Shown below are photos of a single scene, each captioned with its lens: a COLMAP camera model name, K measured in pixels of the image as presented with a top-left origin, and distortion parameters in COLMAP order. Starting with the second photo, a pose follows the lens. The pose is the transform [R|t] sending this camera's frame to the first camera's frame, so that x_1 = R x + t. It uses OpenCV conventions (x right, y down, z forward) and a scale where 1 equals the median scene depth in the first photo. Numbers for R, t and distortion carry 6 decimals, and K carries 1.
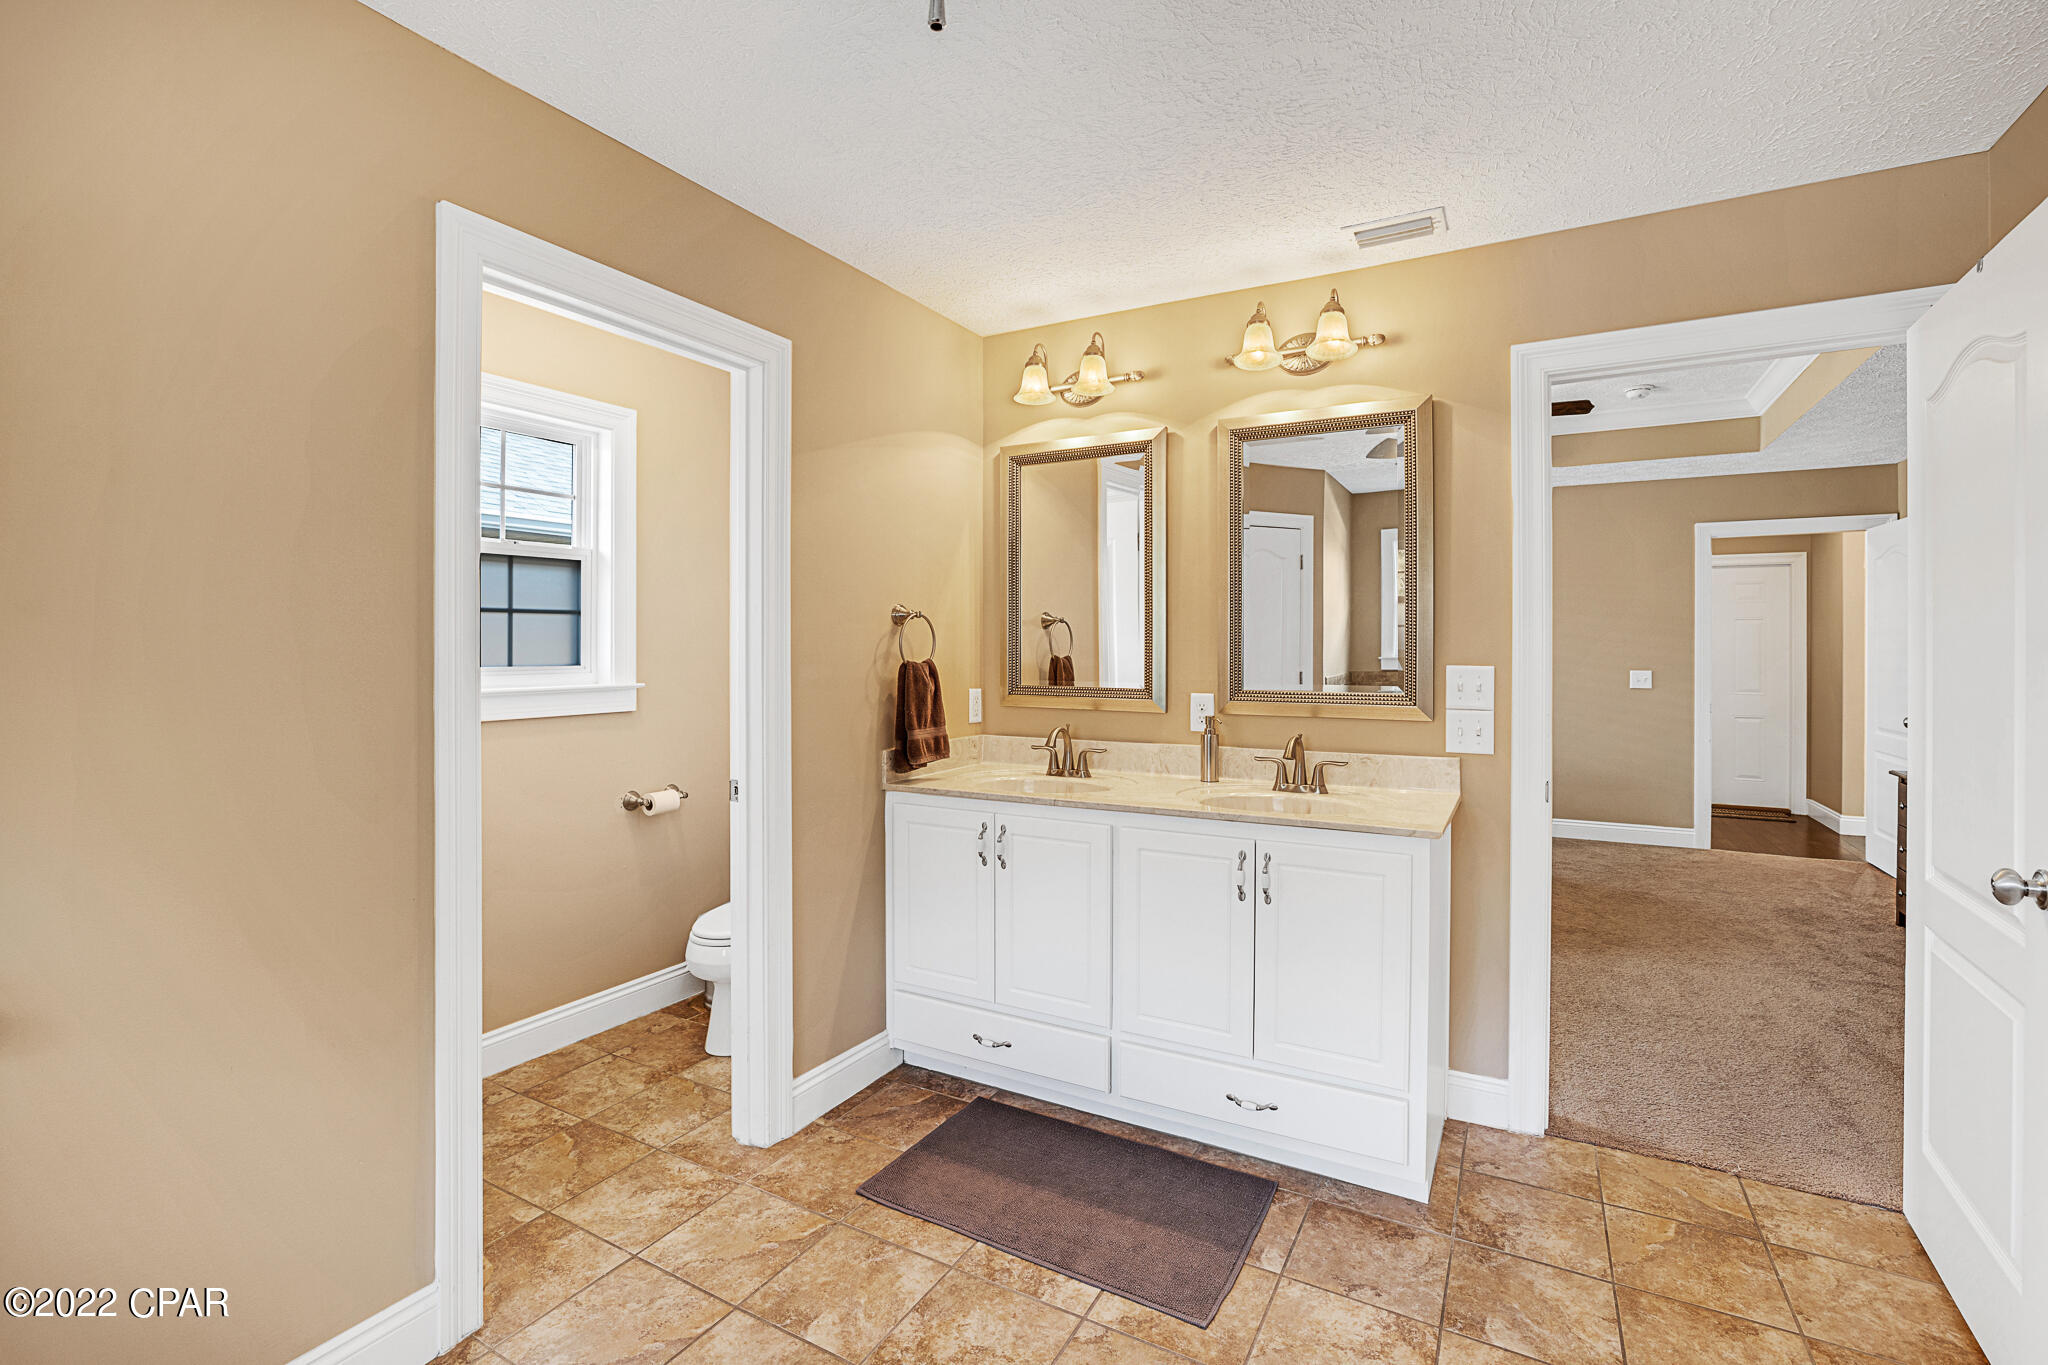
lens RADIAL K [[903.1, 0, 1017.6], [0, 903.1, 658.0], [0, 0, 1]] dist [-0.002937, -0.000169]
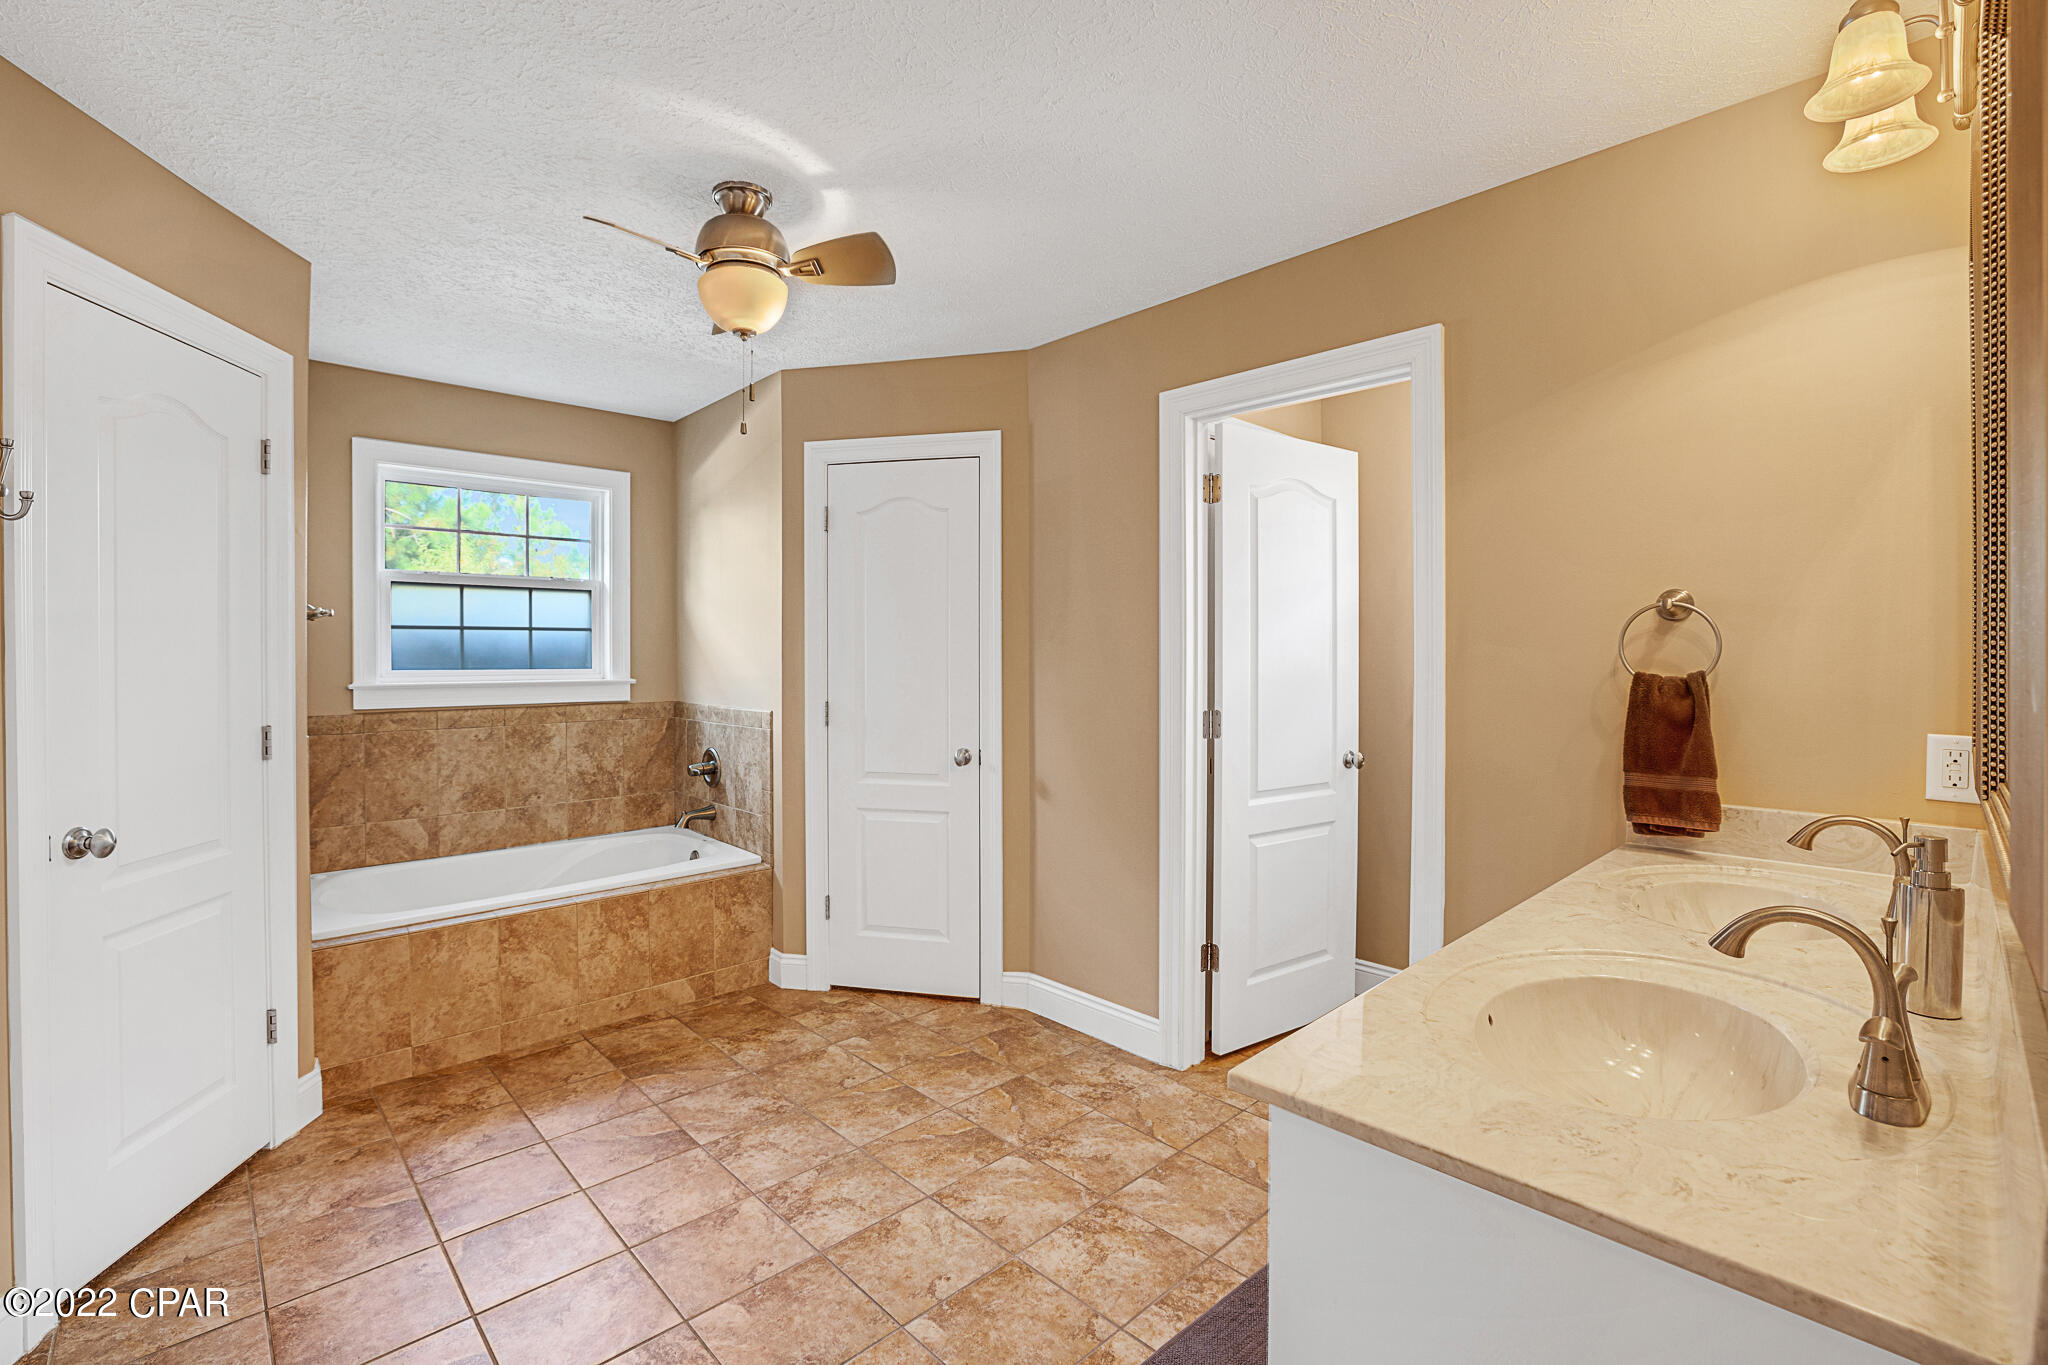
lens RADIAL K [[903.1, 0, 1017.6], [0, 903.1, 658.0], [0, 0, 1]] dist [-0.002937, -0.000169]
pose [[-0.269052, 0.007119, -0.963099, 0.974109], [-0.004241, 0.999954, 0.008576, -0.017975], [0.963116, 0.006392, -0.269010, 1.057745]]
